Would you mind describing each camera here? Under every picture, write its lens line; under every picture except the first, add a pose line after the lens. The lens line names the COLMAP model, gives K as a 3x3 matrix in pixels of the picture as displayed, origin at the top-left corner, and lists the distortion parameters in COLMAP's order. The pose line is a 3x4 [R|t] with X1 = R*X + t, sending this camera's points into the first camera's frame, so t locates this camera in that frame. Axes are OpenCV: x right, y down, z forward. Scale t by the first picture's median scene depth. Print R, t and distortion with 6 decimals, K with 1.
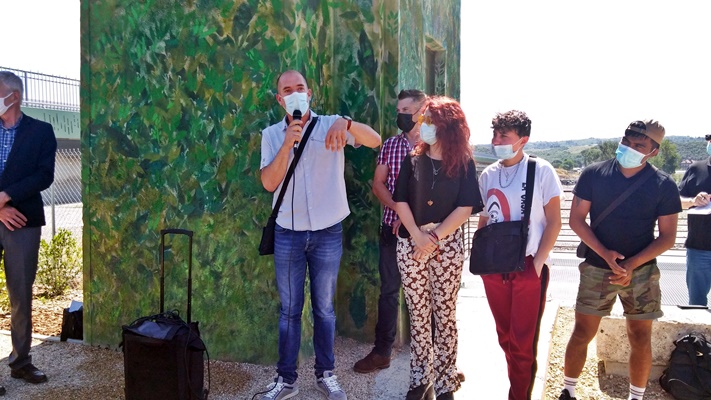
lens RADIAL K [[554.0, 0, 365.0], [0, 554.0, 200.2], [0, 0, 1]] dist [0.109354, -0.182188]
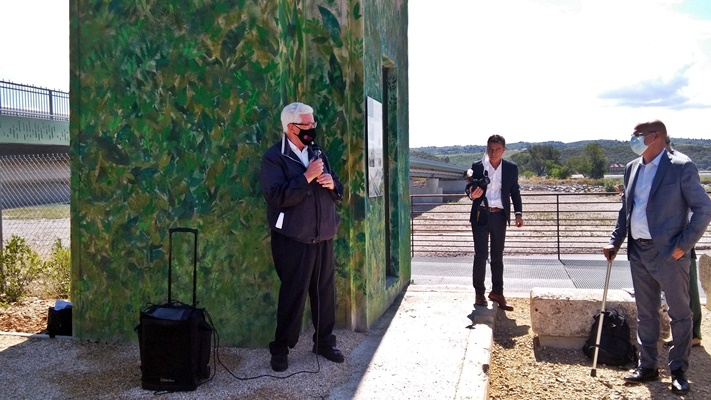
lens RADIAL K [[600.7, 0, 355.5], [0, 600.7, 200.0], [0, 0, 1]] dist [0.113400, -0.200501]
pose [[0.993261, -0.007005, 0.115685, -0.104531], [0.008483, 0.999888, -0.012292, 0.010225], [-0.115586, 0.013190, 0.993210, -0.231936]]
